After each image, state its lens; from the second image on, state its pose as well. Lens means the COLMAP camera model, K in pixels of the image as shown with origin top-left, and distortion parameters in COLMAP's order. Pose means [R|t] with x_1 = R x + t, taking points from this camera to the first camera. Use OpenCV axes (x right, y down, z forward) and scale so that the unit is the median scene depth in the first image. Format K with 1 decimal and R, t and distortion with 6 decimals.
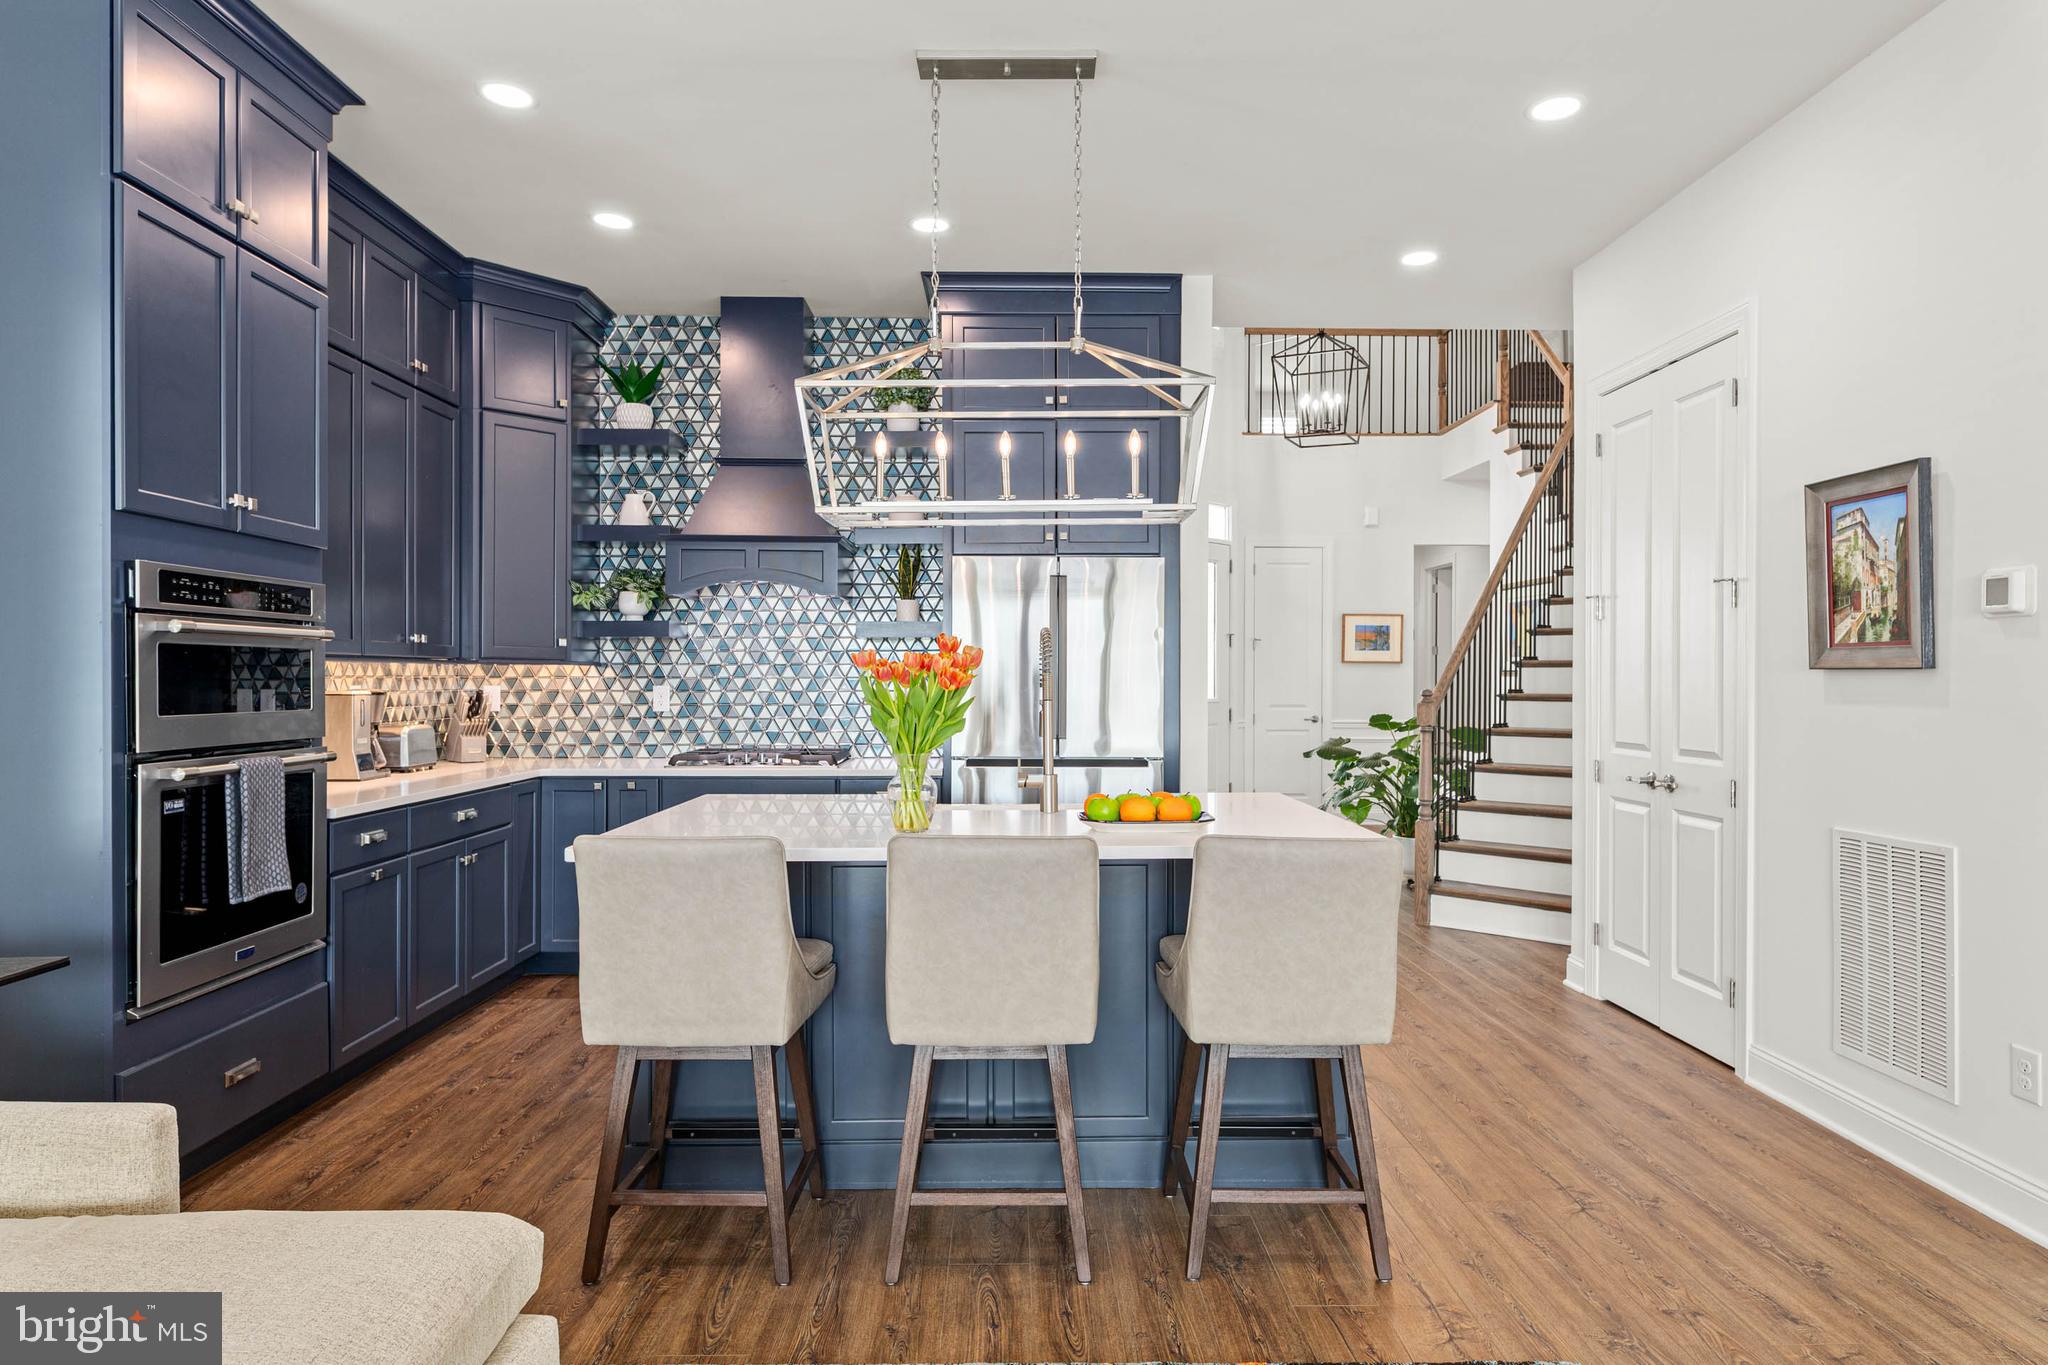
lens RADIAL K [[1183.8, 0, 1031.4], [0, 1183.8, 681.7], [0, 0, 1]] dist [0.014282, 0.000680]
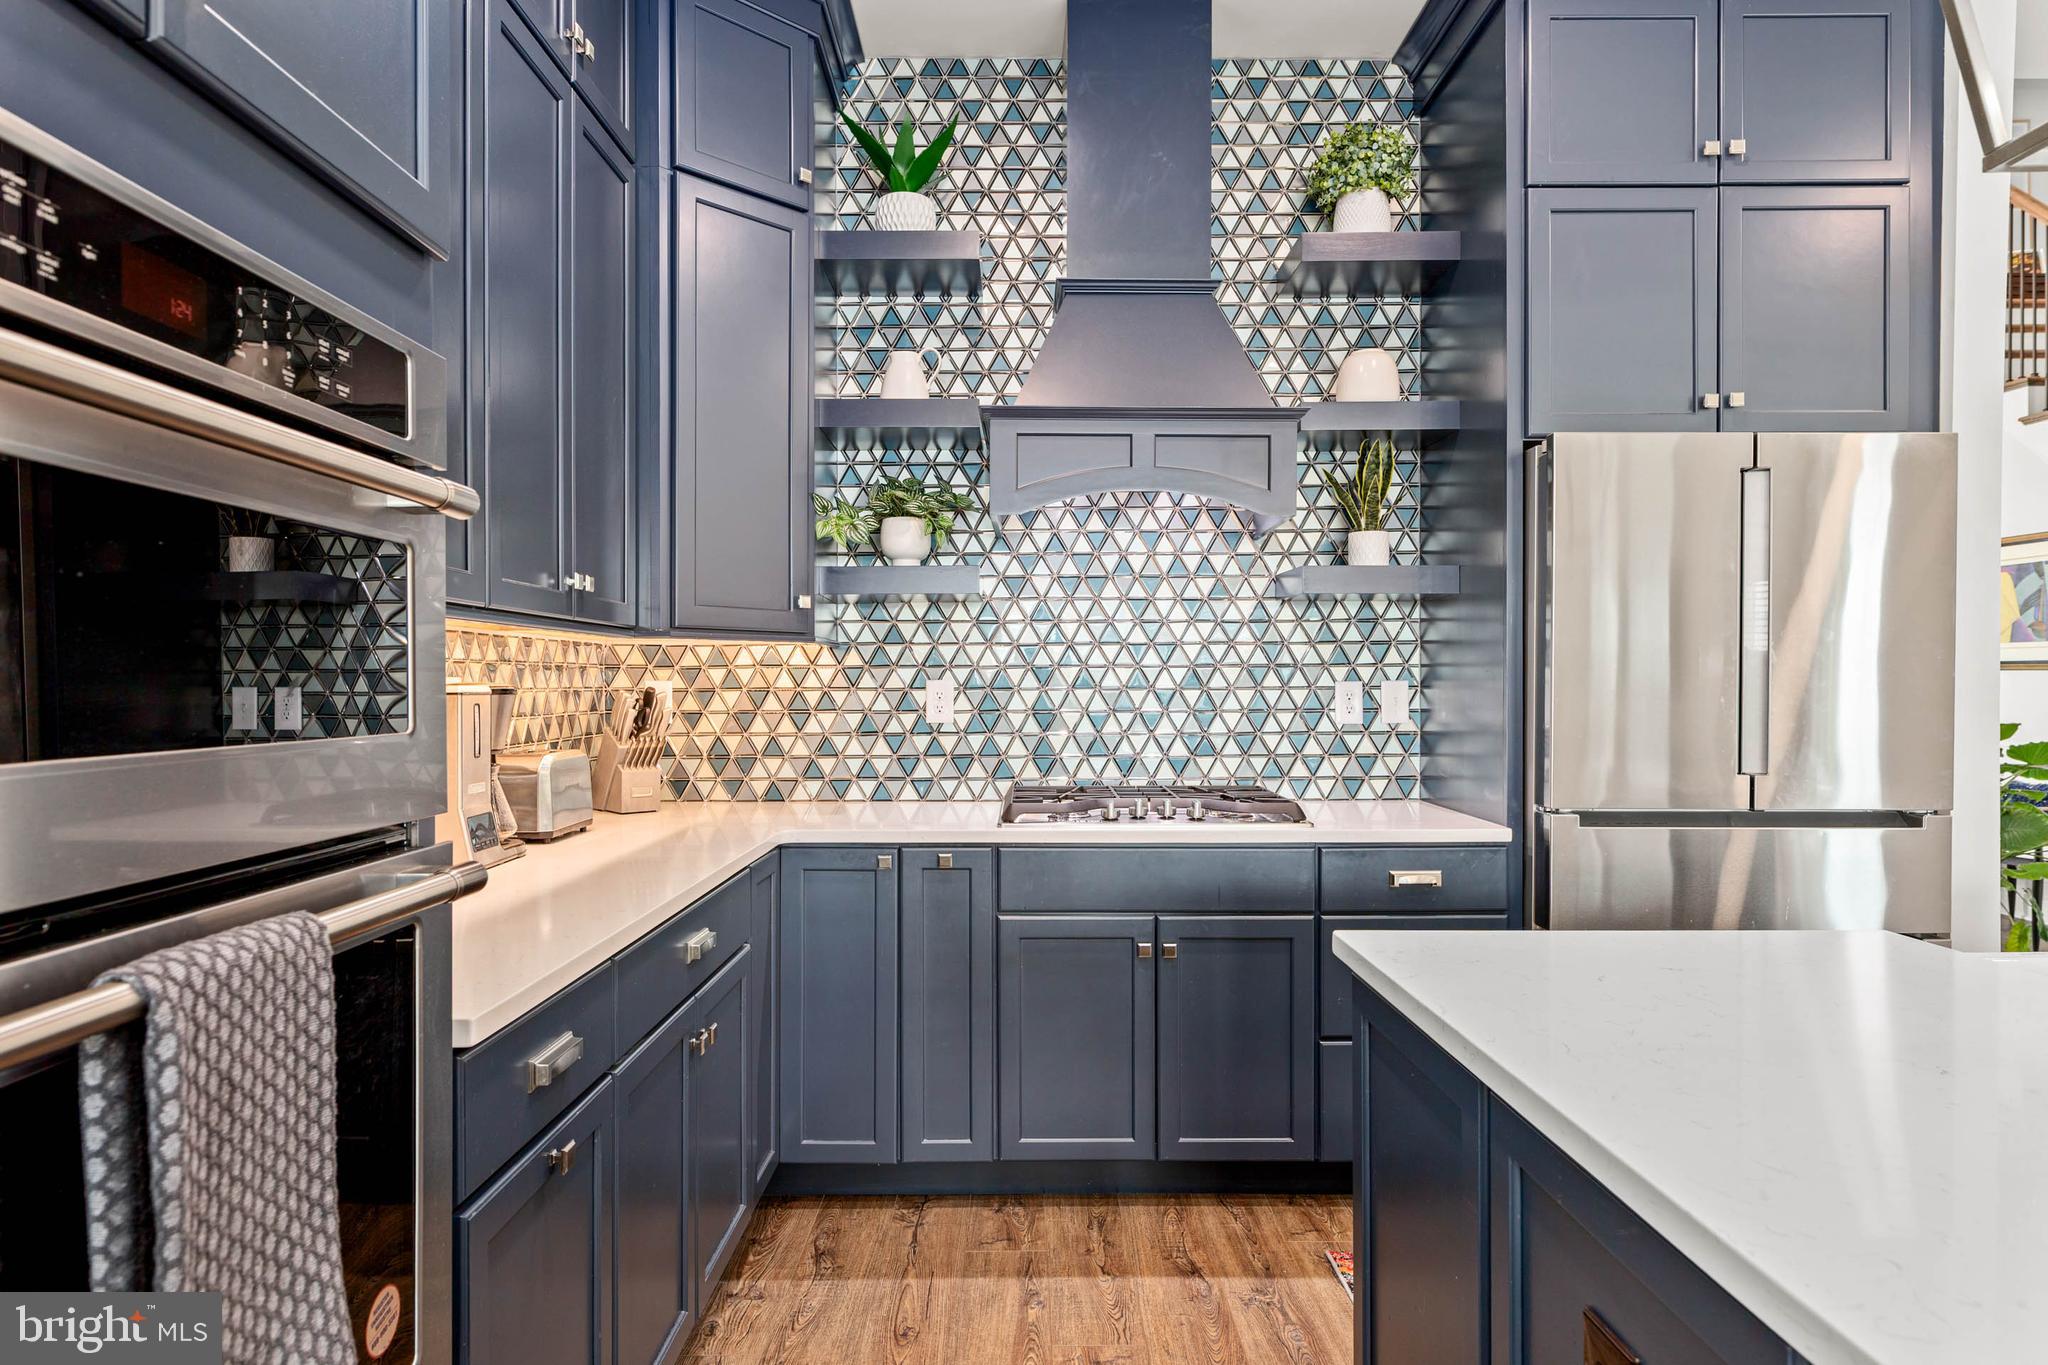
lens RADIAL K [[1183.8, 0, 1031.4], [0, 1183.8, 681.7], [0, 0, 1]] dist [0.014282, 0.000680]
pose [[0.999901, -0.002070, -0.013952, -0.257551], [0.002020, 0.999991, -0.003613, 0.006442], [0.013959, 0.003585, 0.999896, 0.405137]]
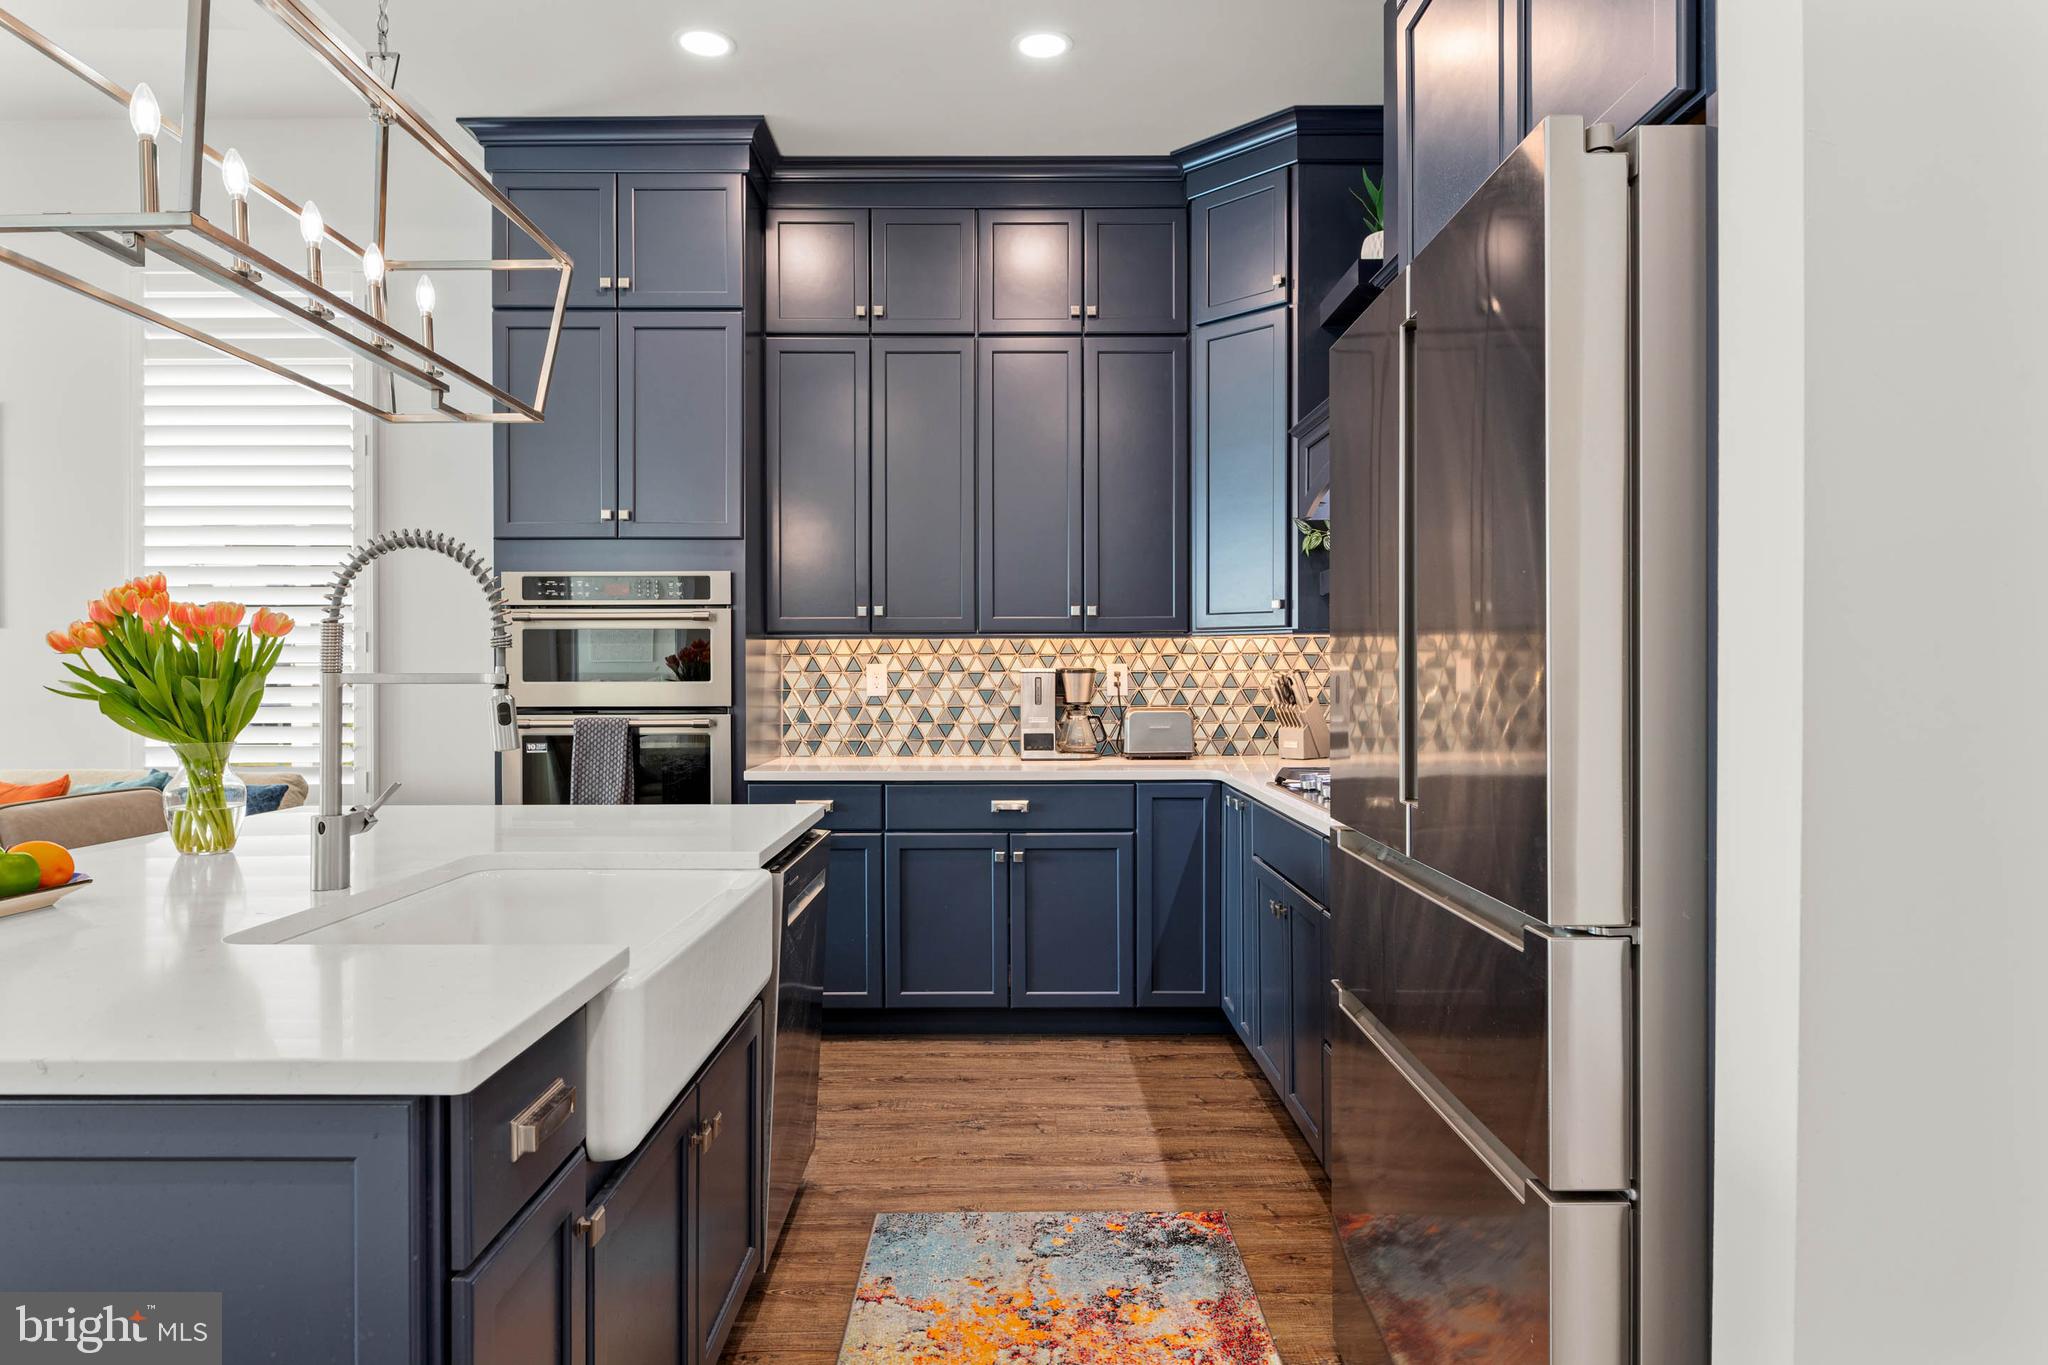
lens RADIAL K [[1184.1, 0, 1023.9], [0, 1184.1, 679.1], [0, 0, 1]] dist [0.000220, 0.001104]
pose [[-0.007886, 0.004956, -0.999957, 0.318959], [-0.000817, 0.999987, 0.004963, 0.008970], [0.999969, 0.000856, -0.007882, 0.785431]]
